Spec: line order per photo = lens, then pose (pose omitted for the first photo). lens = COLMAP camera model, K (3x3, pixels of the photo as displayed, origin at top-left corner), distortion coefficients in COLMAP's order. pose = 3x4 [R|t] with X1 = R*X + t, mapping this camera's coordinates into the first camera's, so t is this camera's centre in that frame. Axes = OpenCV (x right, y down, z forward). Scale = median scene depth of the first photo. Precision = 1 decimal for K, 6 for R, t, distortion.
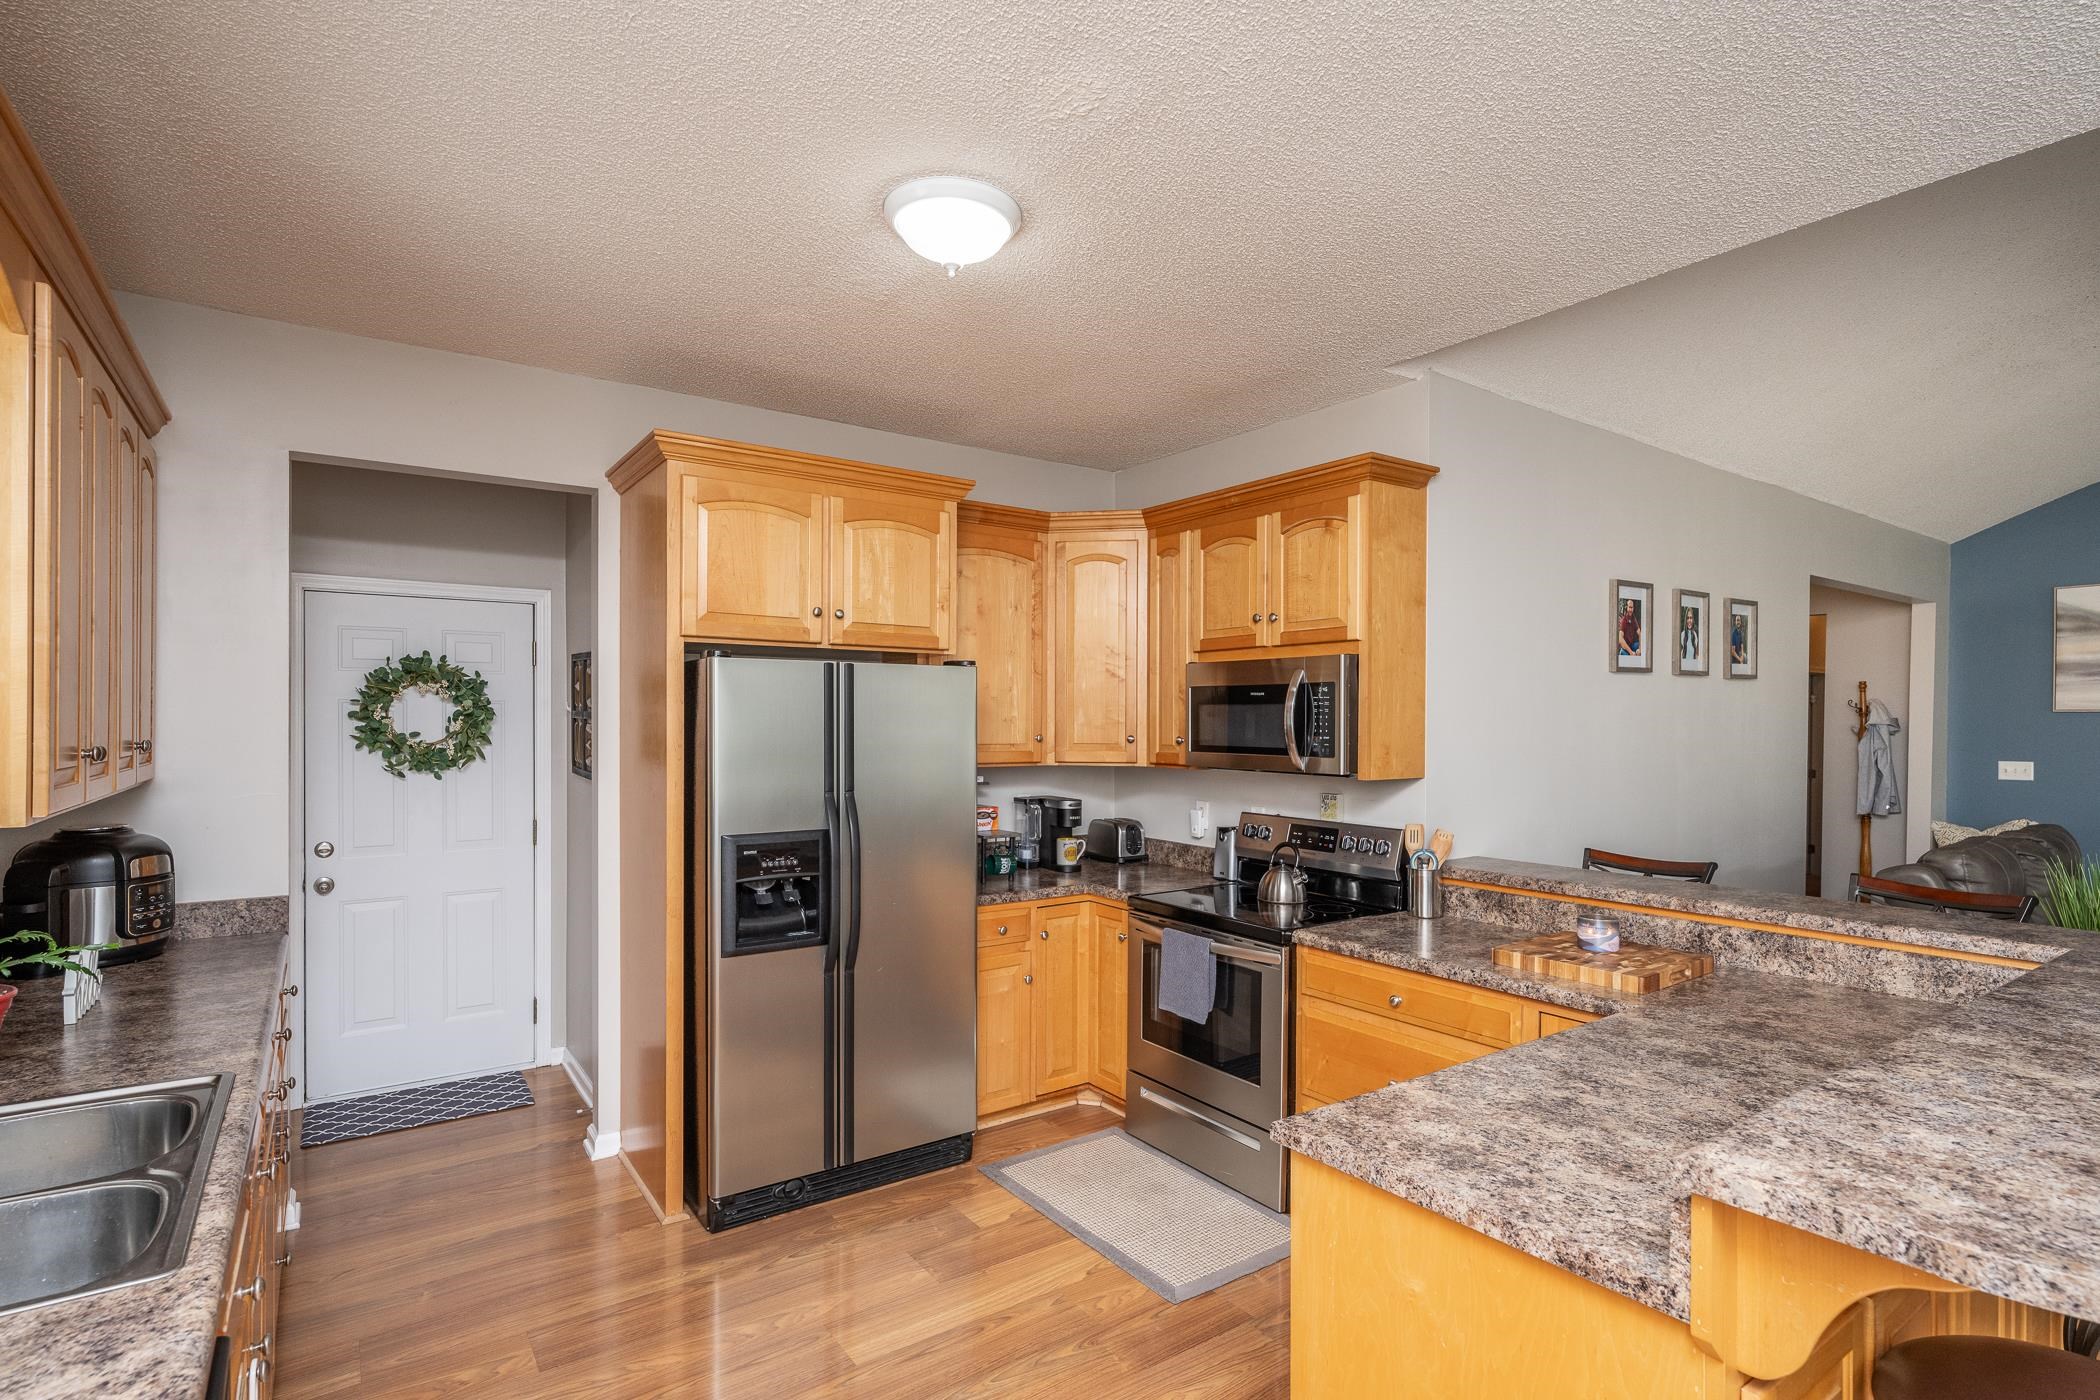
lens RADIAL K [[1025.0, 0, 1049.6], [0, 1025.0, 703.3], [0, 0, 1]] dist [-0.004623, -0.000328]
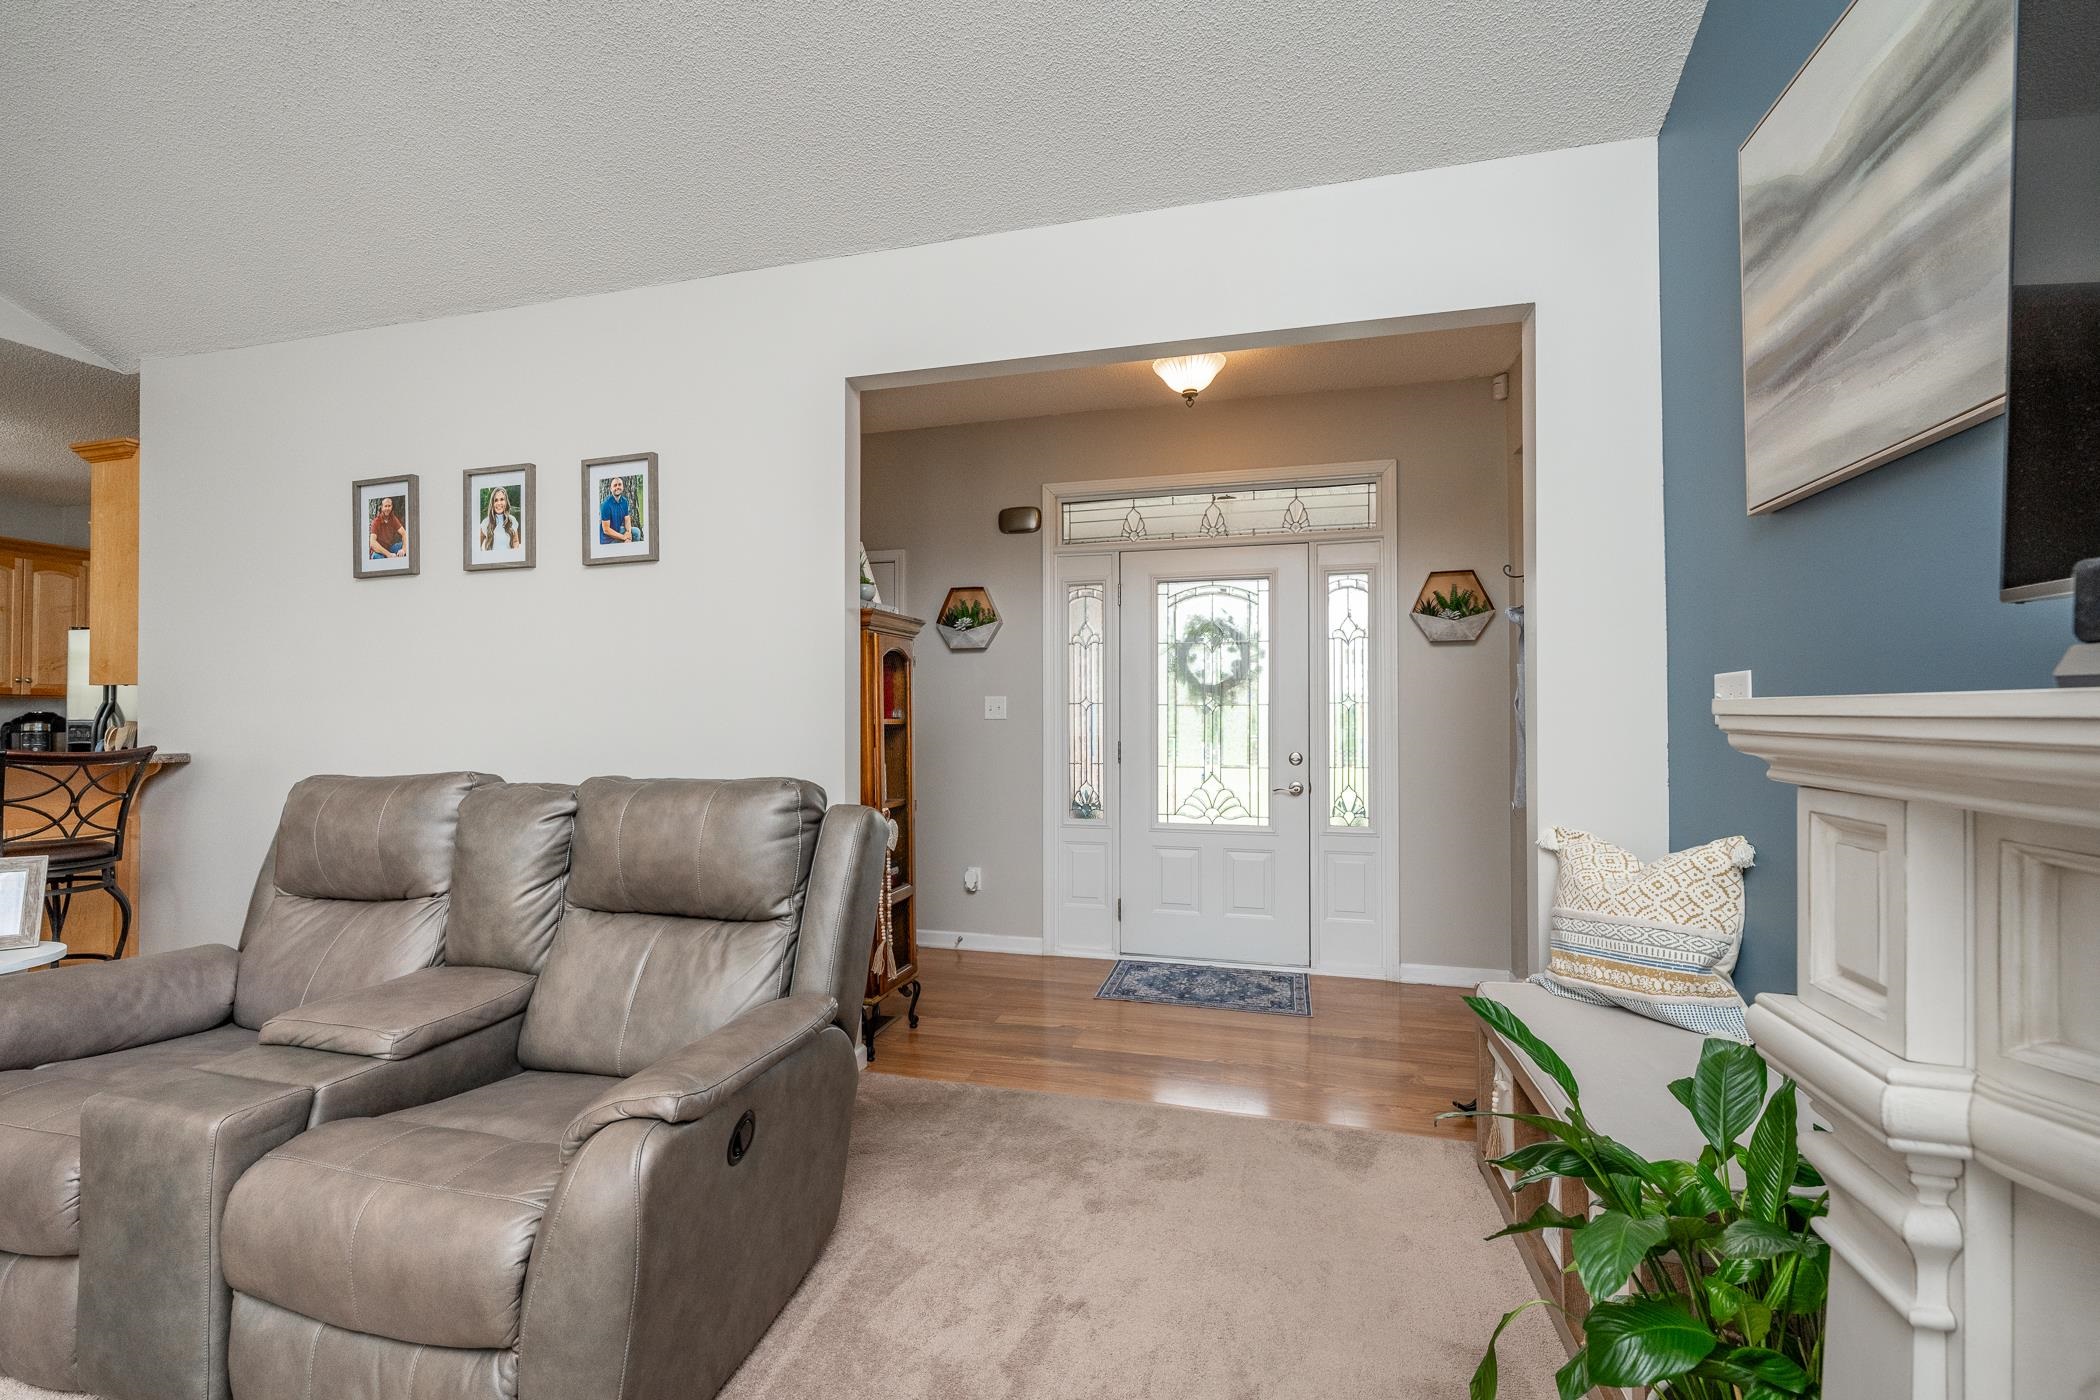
lens RADIAL K [[876.3, 0, 1047.7], [0, 876.3, 704.1], [0, 0, 1]] dist [-0.003607, -0.000097]
pose [[0.641074, -0.015968, -0.767313, 1.157895], [0.018676, 0.999812, -0.005203, 0.073488], [0.767252, -0.010995, 0.641252, 0.721522]]
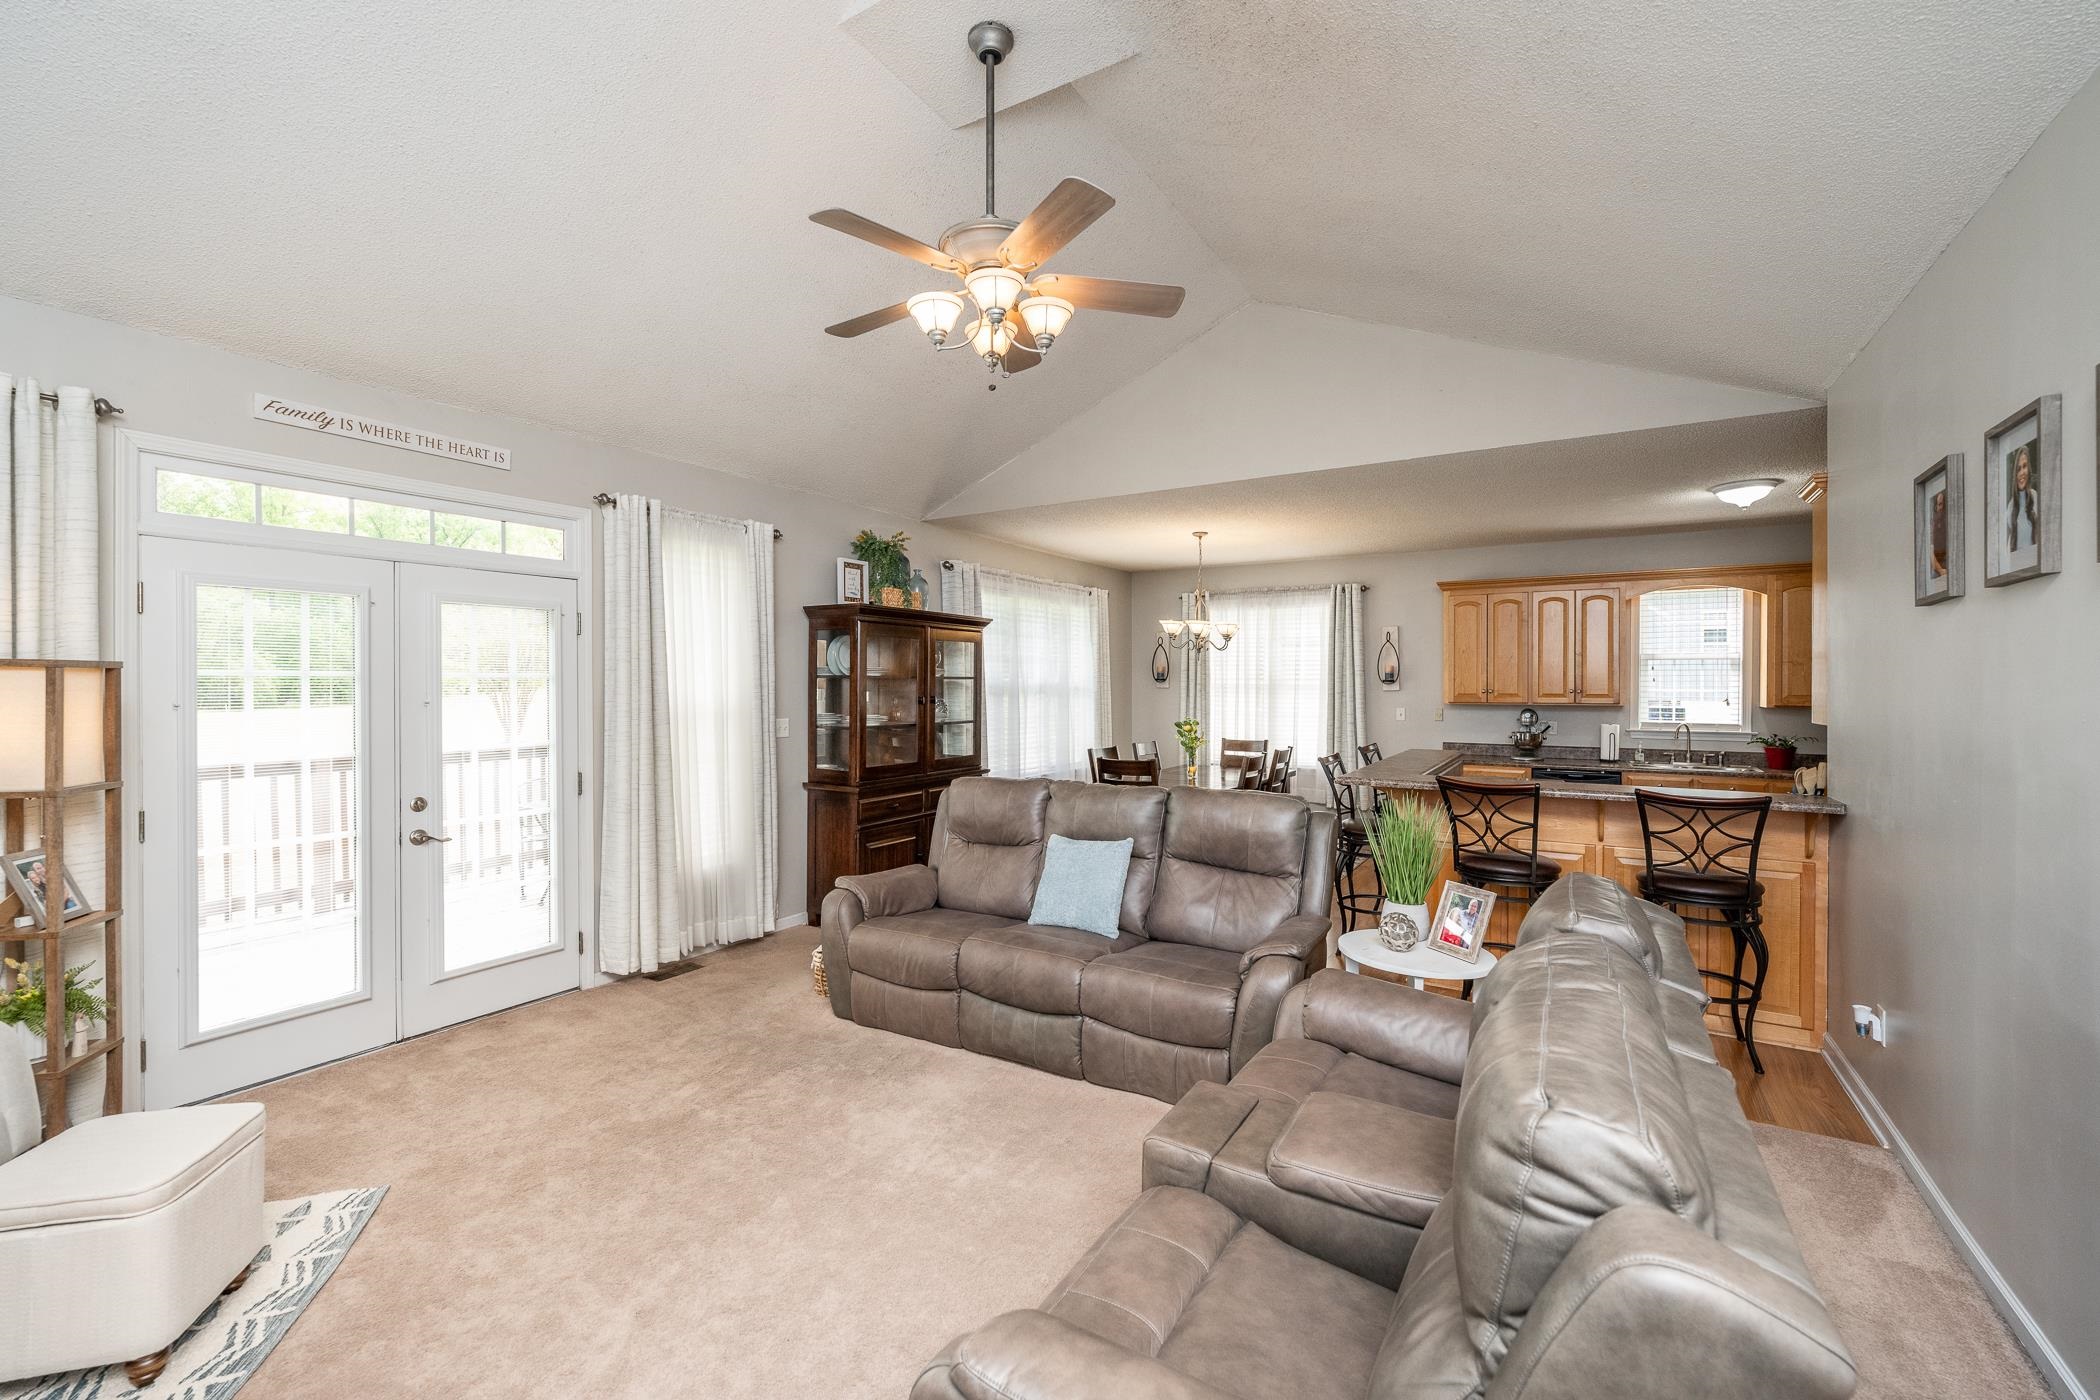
lens RADIAL K [[876.3, 0, 1046.3], [0, 876.3, 694.6], [0, 0, 1]] dist [-0.003607, -0.000097]
pose [[-0.918078, -0.006203, -0.396352, 0.988304], [-0.006226, 0.999980, -0.001229, 0.024327], [0.396351, 0.001339, -0.918098, 0.972604]]
